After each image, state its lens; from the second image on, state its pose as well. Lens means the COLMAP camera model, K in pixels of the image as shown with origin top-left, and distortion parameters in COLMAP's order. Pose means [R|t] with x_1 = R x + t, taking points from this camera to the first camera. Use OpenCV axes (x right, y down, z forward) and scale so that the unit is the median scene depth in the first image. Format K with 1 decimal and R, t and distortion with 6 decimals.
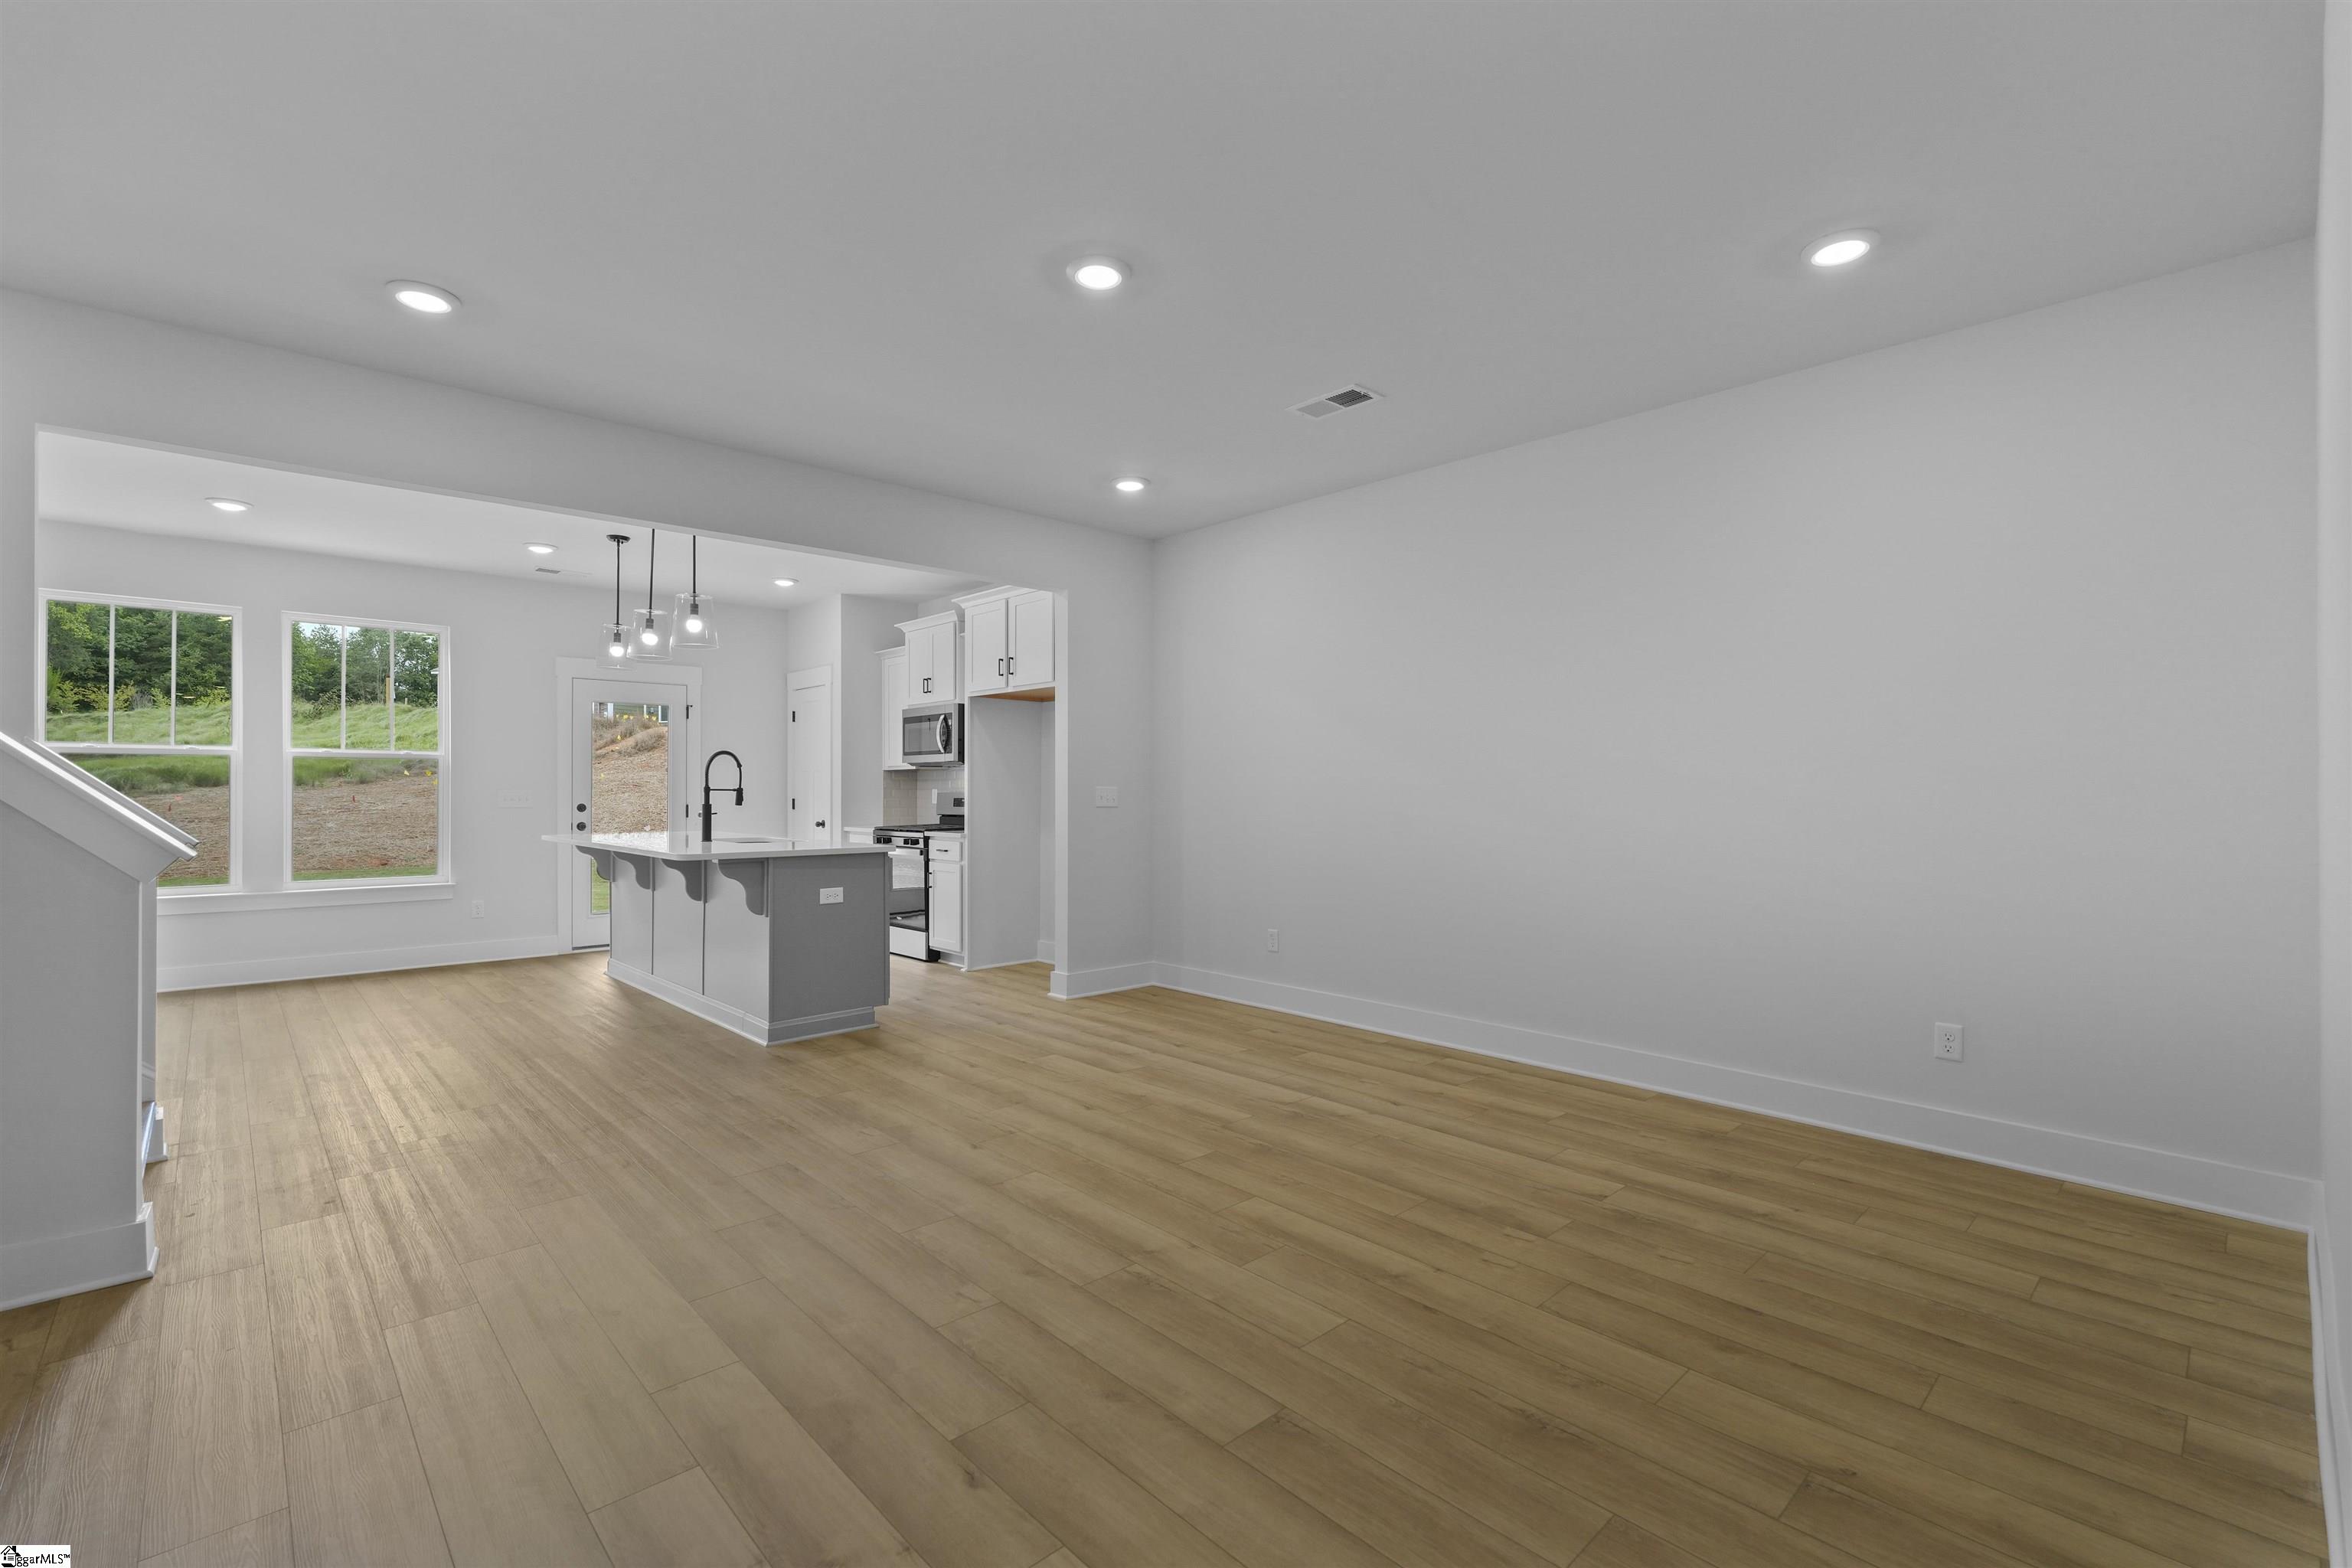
lens RADIAL K [[1022.1, 0, 1173.0], [0, 1022.1, 786.5], [0, 0, 1]] dist [0.002319, 0.000201]
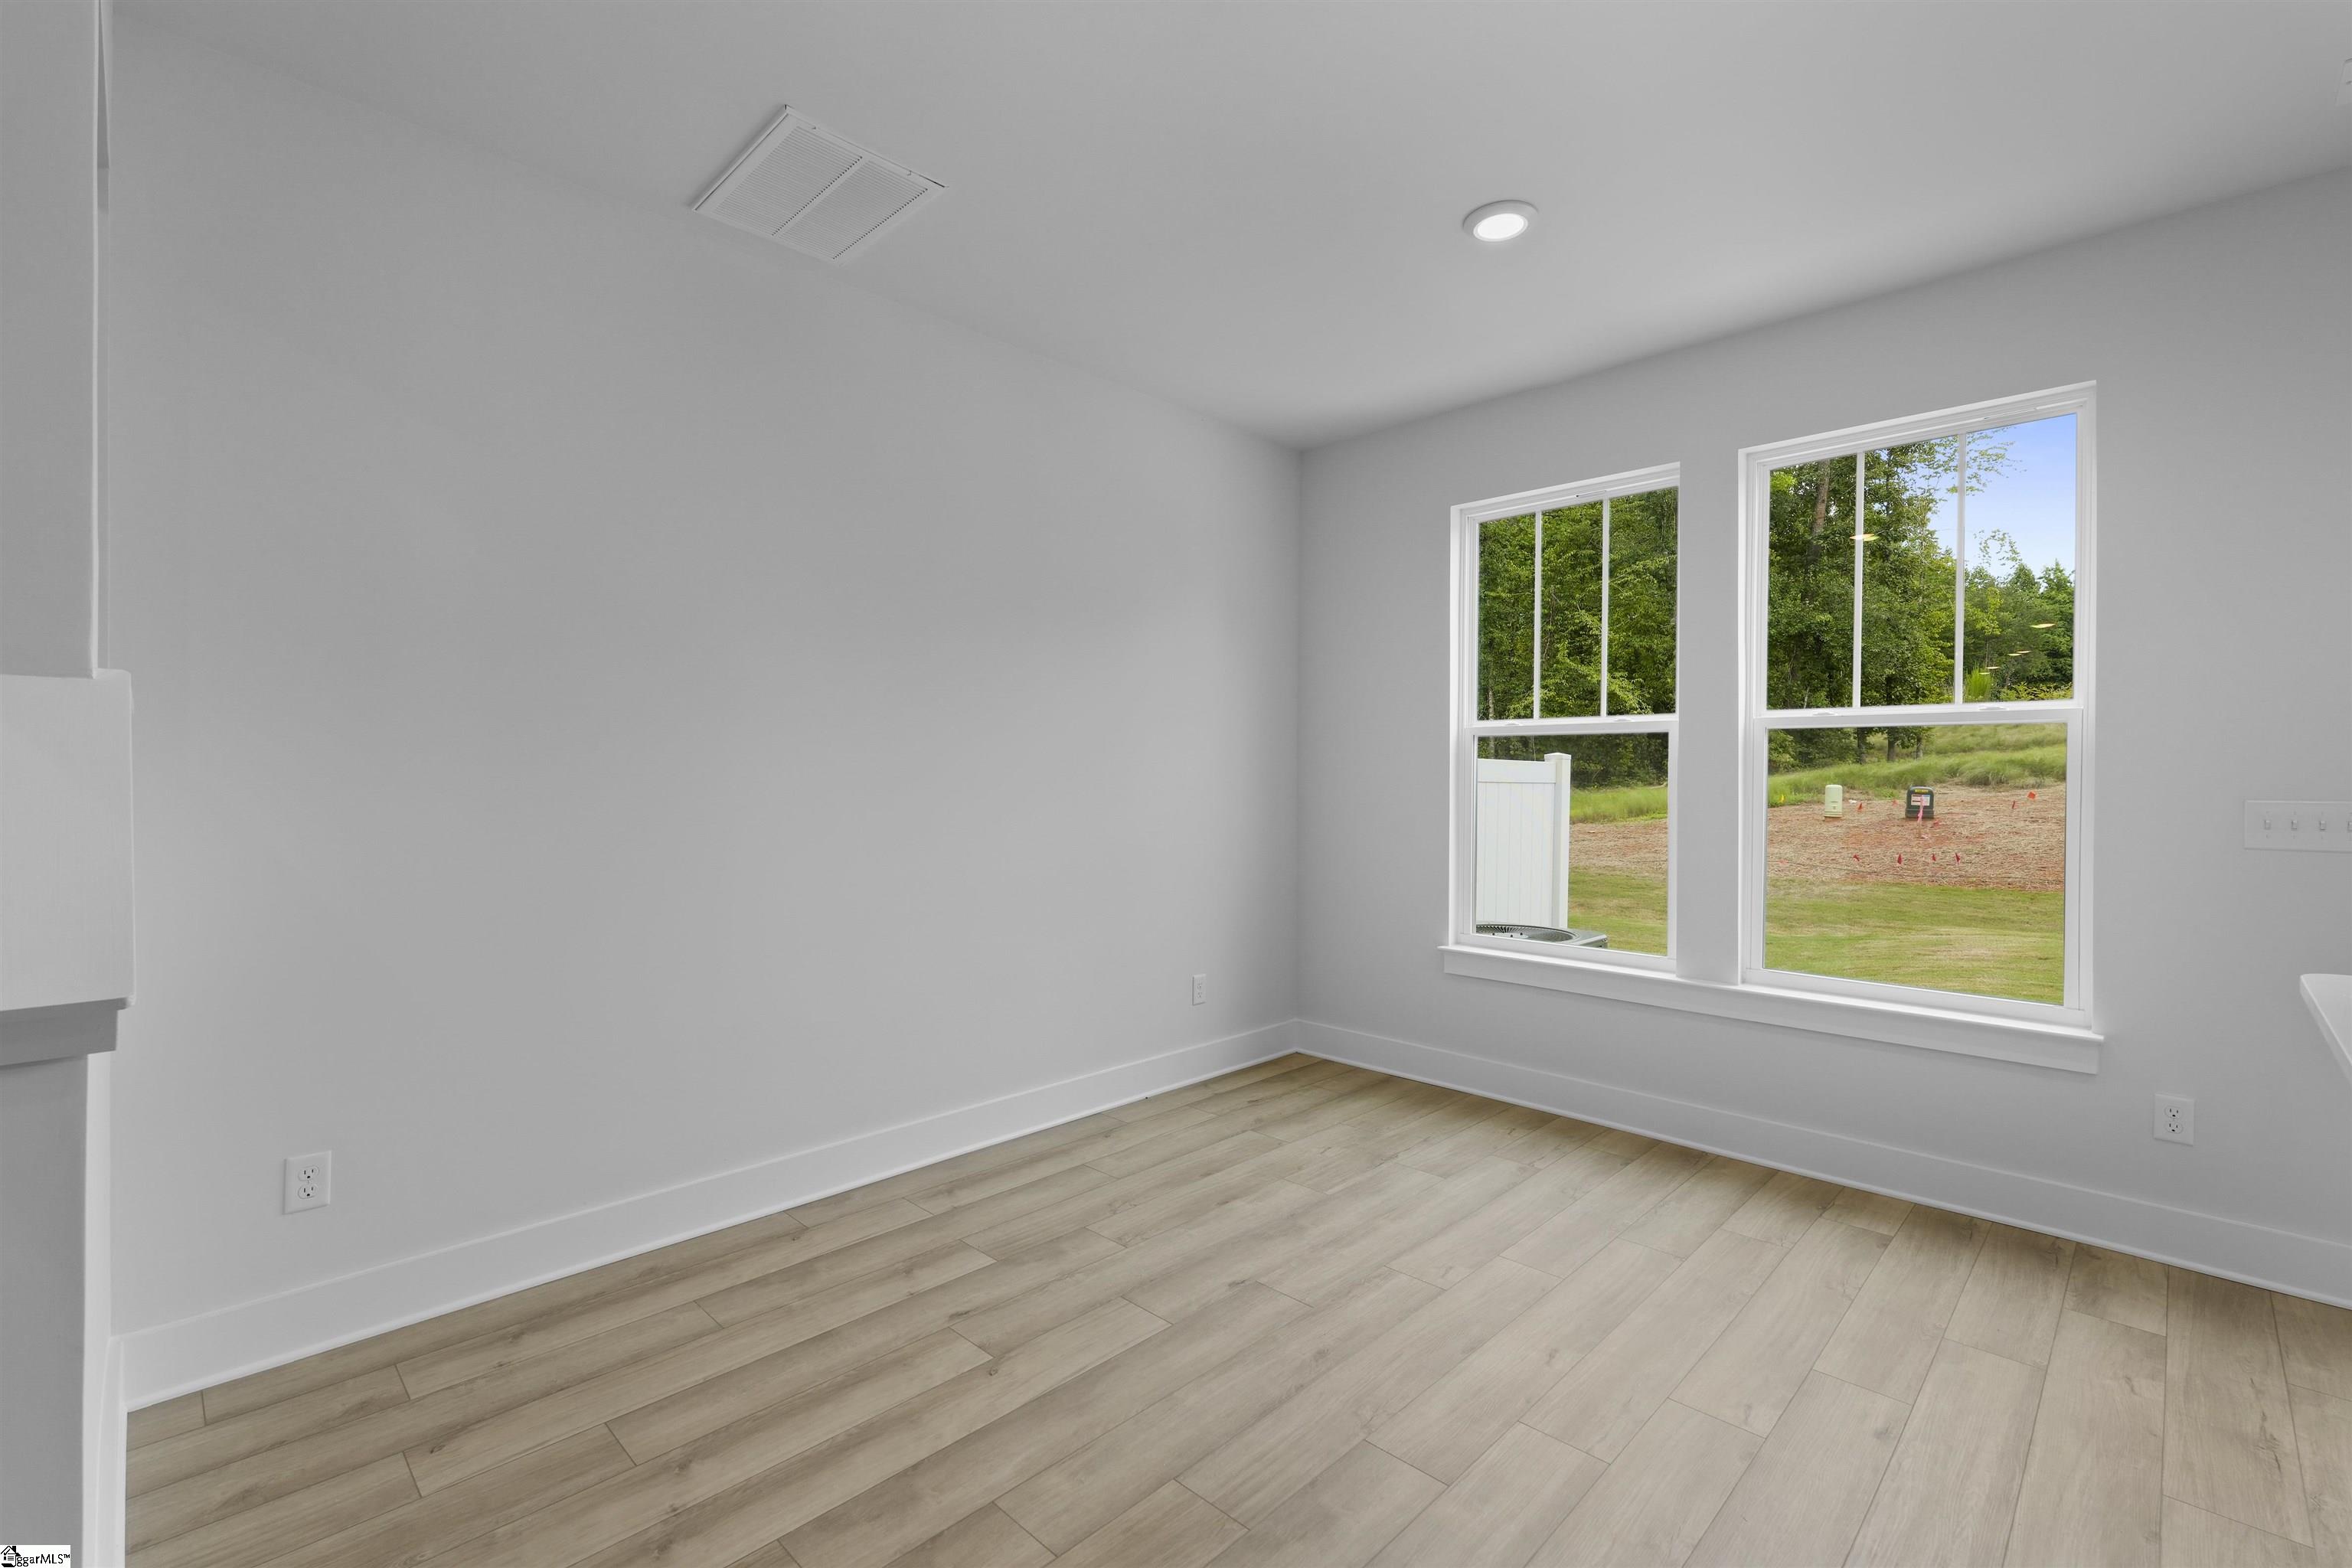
lens RADIAL K [[1022.1, 0, 1178.4], [0, 1022.1, 780.3], [0, 0, 1]] dist [0.002319, 0.000201]
pose [[0.043559, 0.001818, -0.999049, -0.501527], [-0.000940, 0.999998, 0.001779, -0.005562], [0.999050, 0.000861, 0.043560, 0.967480]]
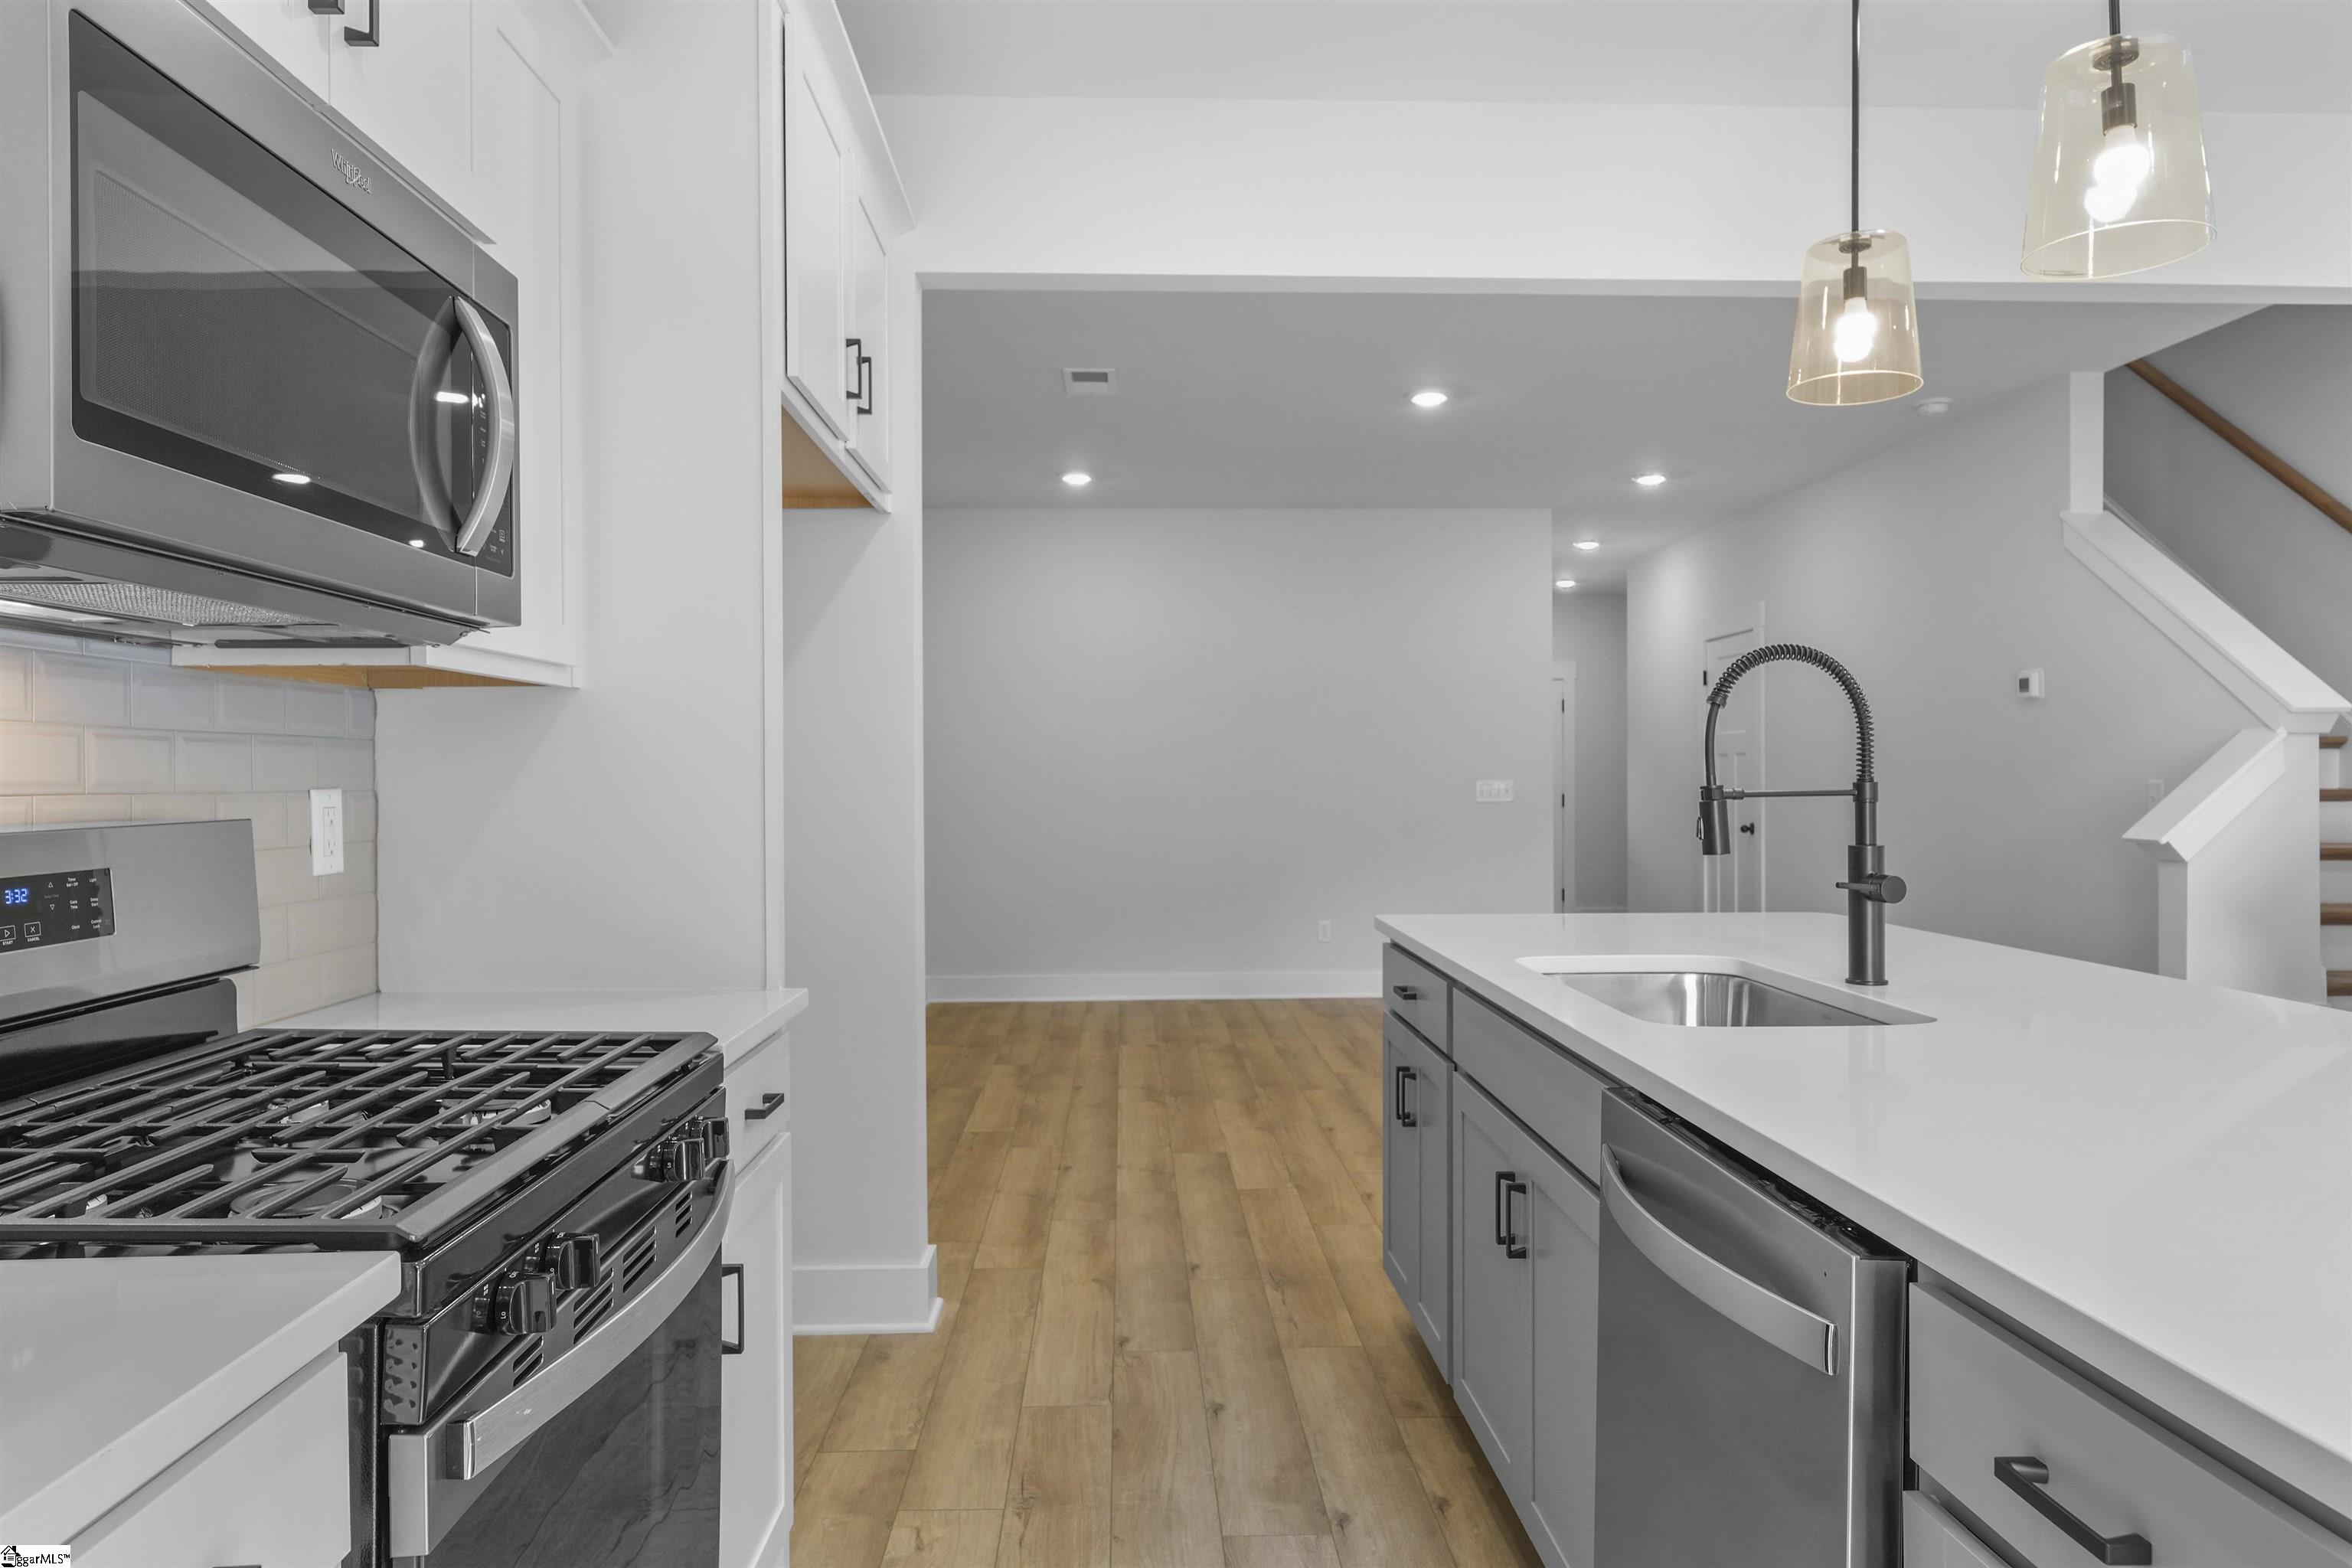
lens RADIAL K [[1459.5, 0, 1176.6], [0, 1459.5, 791.0], [0, 0, 1]] dist [-0.002478, 0.002550]
pose [[-0.754218, -0.003452, 0.656615, -0.700337], [0.000061, 0.999986, 0.005328, 0.000556], [-0.656624, 0.004058, -0.754207, 1.730027]]
